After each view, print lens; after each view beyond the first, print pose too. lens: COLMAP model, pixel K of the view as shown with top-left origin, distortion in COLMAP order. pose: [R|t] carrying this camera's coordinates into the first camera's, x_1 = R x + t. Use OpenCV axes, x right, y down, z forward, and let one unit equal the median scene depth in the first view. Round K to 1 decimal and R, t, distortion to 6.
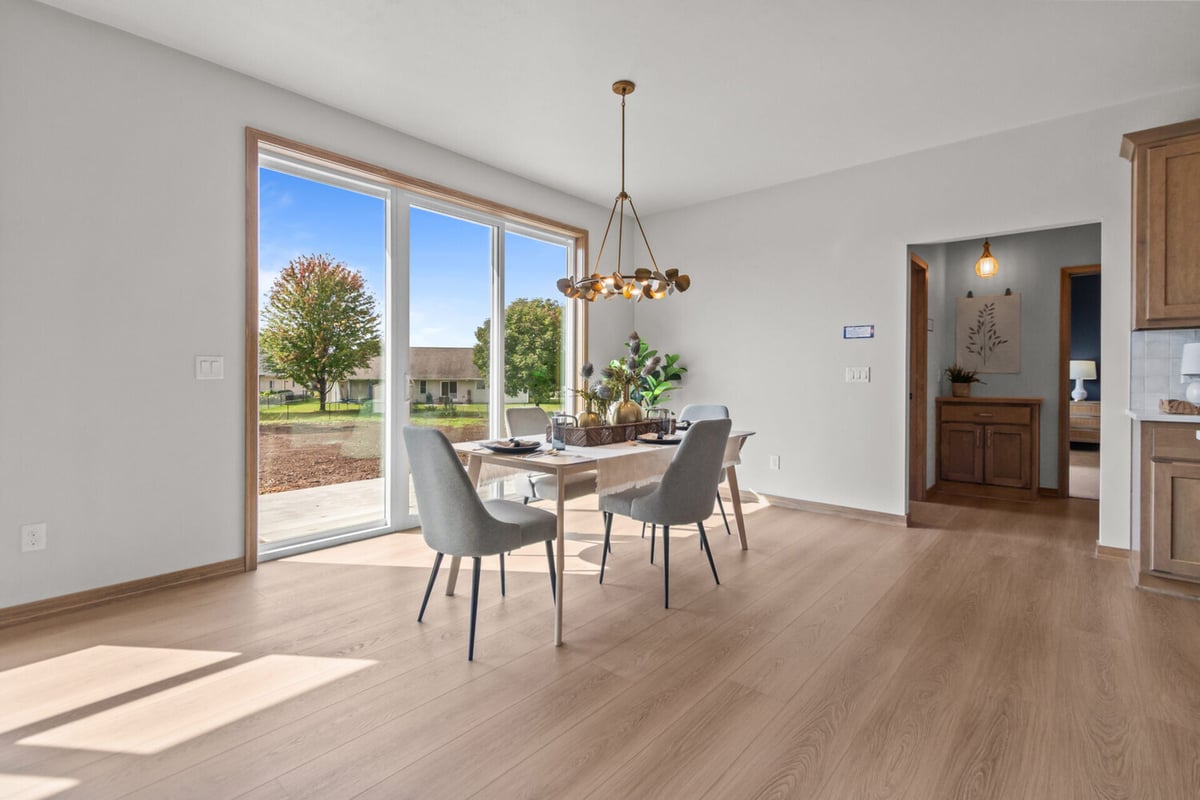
lens RADIAL K [[547.4, 0, 602.5], [0, 547.4, 380.6], [0, 0, 1]] dist [0.005296, 0.000144]
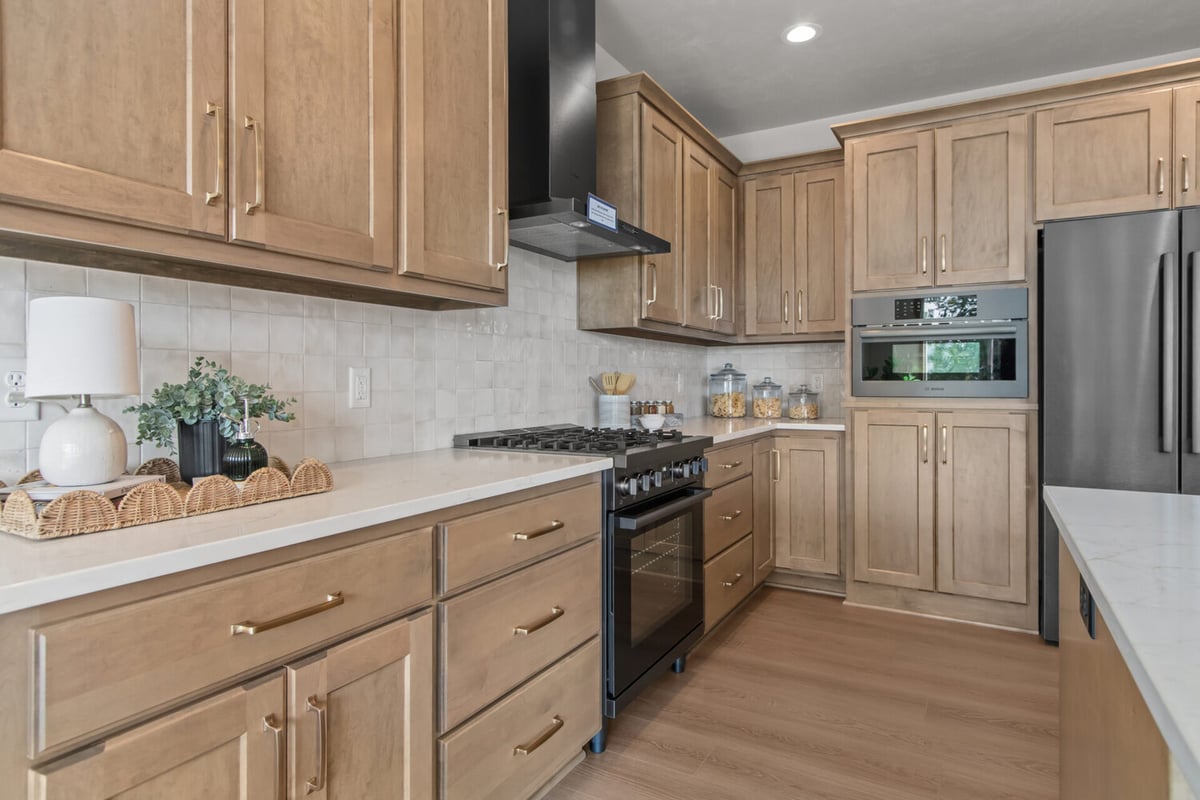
lens RADIAL K [[671.2, 0, 596.2], [0, 671.2, 381.9], [0, 0, 1]] dist [0.001523, -0.000880]
pose [[-0.196681, -0.002346, 0.980465, 0.372044], [0.005533, 0.999979, 0.003502, -0.011207], [-0.980452, 0.006113, -0.196664, 0.455310]]
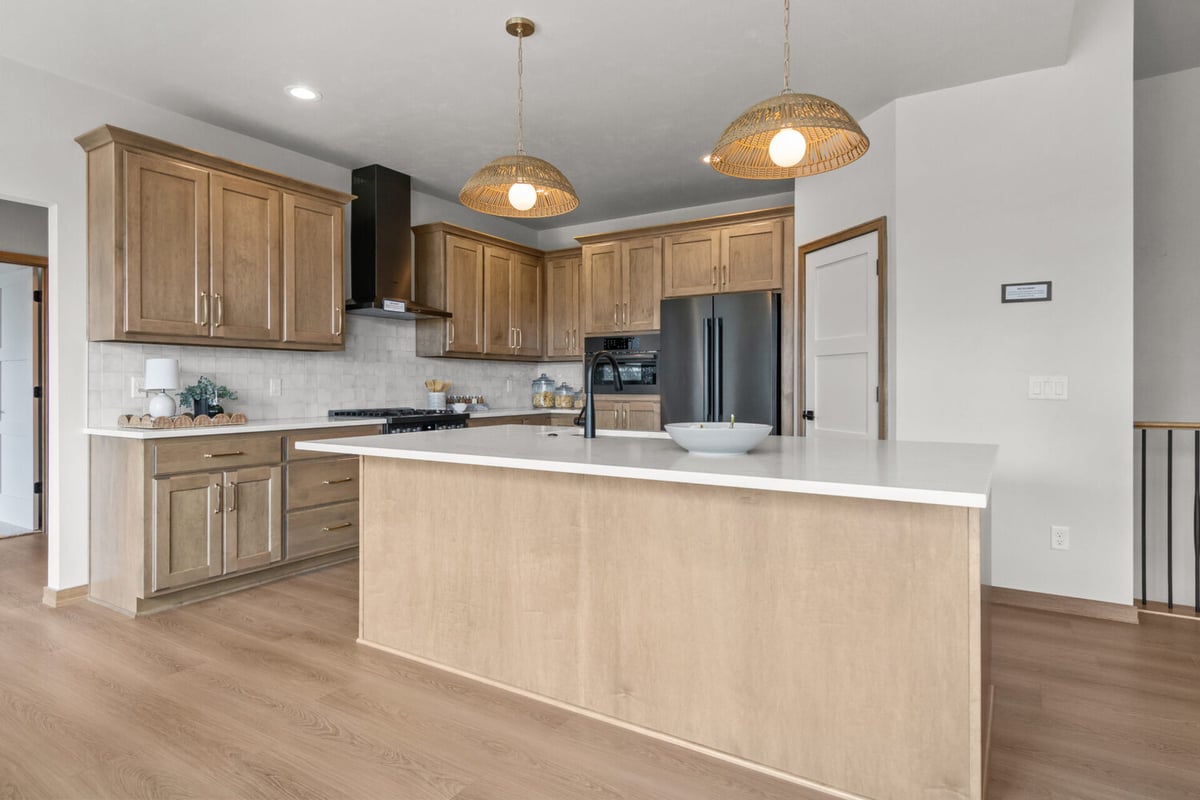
lens RADIAL K [[653.0, 0, 595.4], [0, 653.0, 385.7], [0, 0, 1]] dist [0.004749, 0.000638]
pose [[-0.155713, -0.004076, 0.987794, -0.146754], [0.003838, 0.999981, 0.004732, -0.012107], [-0.987795, 0.004528, -0.155695, 0.227079]]
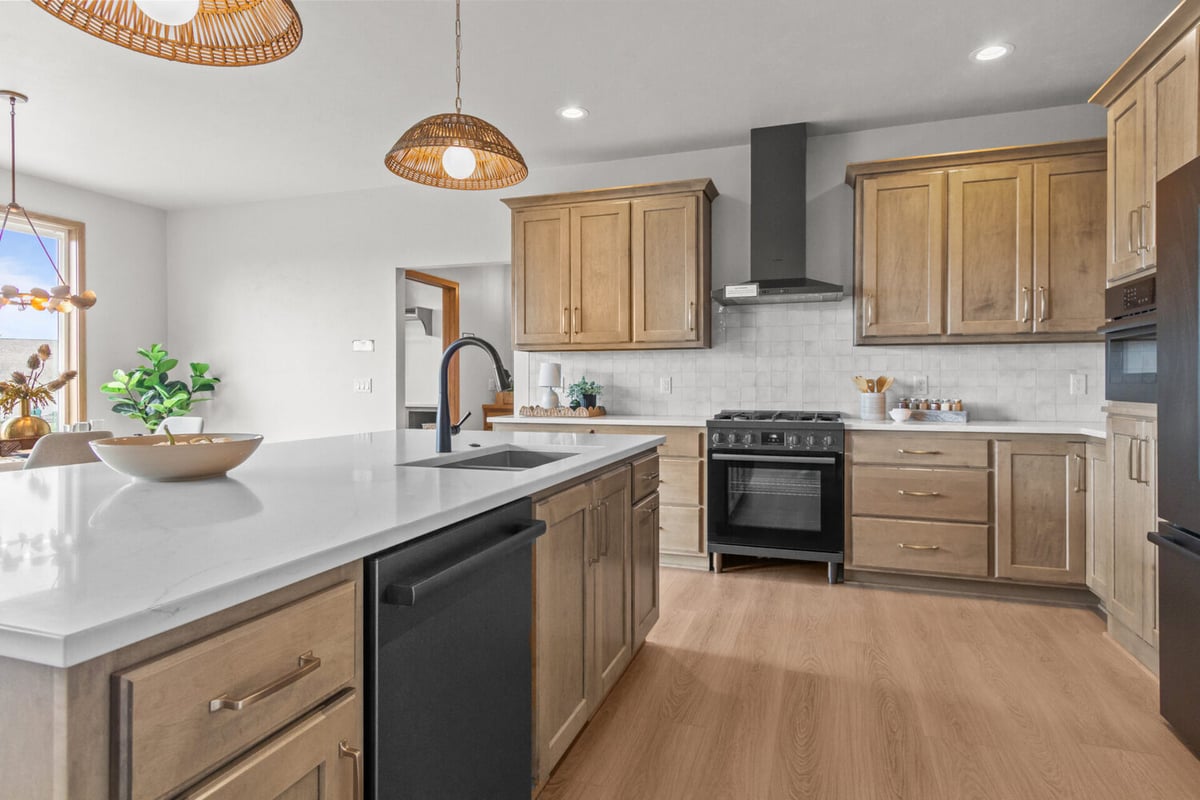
lens RADIAL K [[638.9, 0, 600.4], [0, 638.9, 389.4], [0, 0, 1]] dist [0.000483, -0.000038]
pose [[0.922994, -0.003739, 0.384796, 0.353901], [0.003201, 0.999993, 0.002038, -0.003975], [-0.384801, -0.000650, 0.922999, -0.281024]]
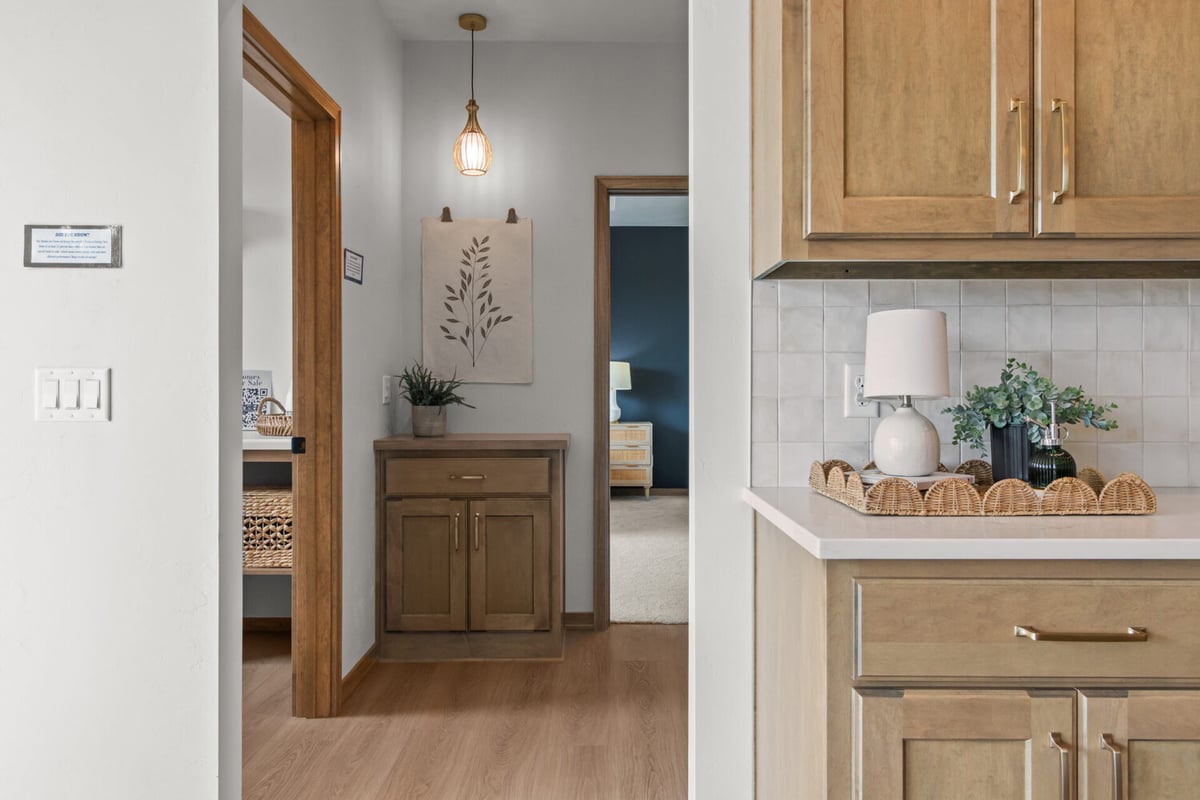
lens RADIAL K [[840.9, 0, 595.6], [0, 840.9, 388.0], [0, 0, 1]] dist [-0.001796, -0.002193]
pose [[0.759334, -0.005486, 0.650678, 0.330336], [0.005835, 0.999982, 0.001622, -0.011208], [-0.650675, 0.002566, 0.759352, 0.413491]]
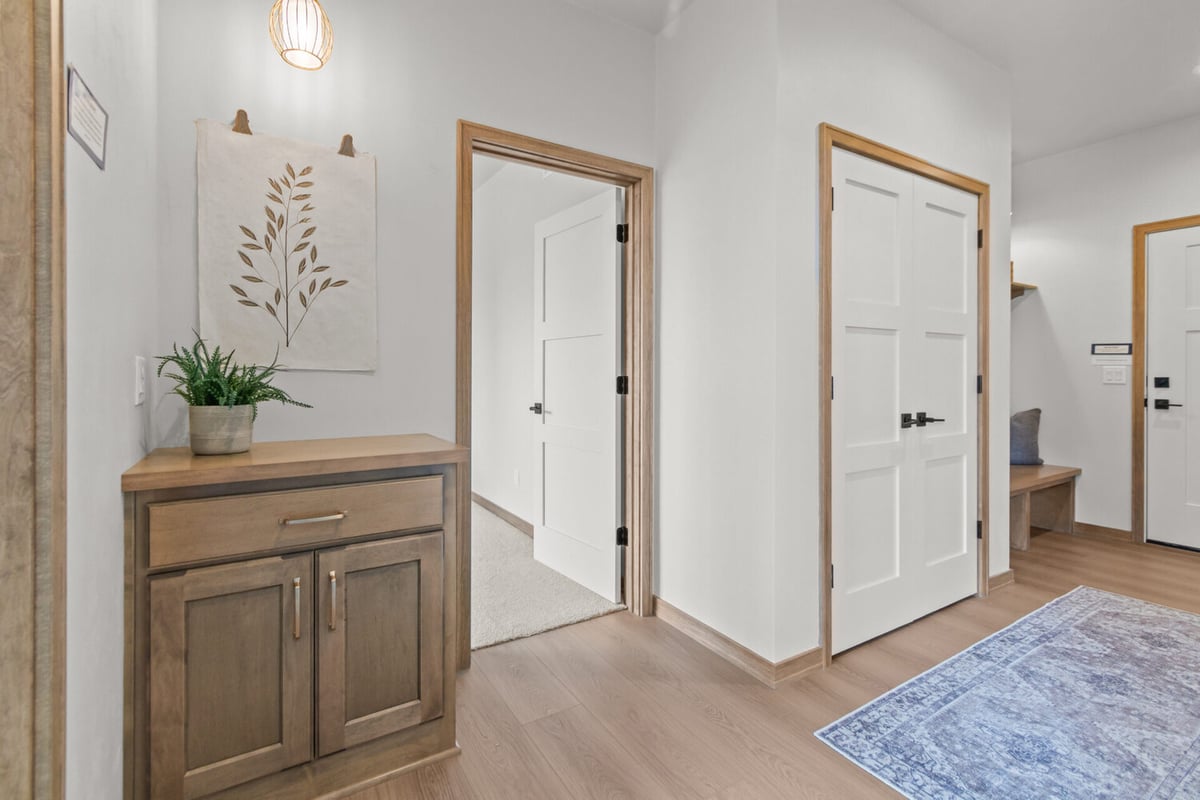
lens RADIAL K [[542.2, 0, 597.8], [0, 542.2, 377.3], [0, 0, 1]] dist [0.001672, -0.000045]
pose [[0.297493, -0.006858, 0.954699, 0.473804], [0.001929, 0.999976, 0.006582, -0.012374], [-0.954722, -0.000116, 0.297500, 0.782027]]
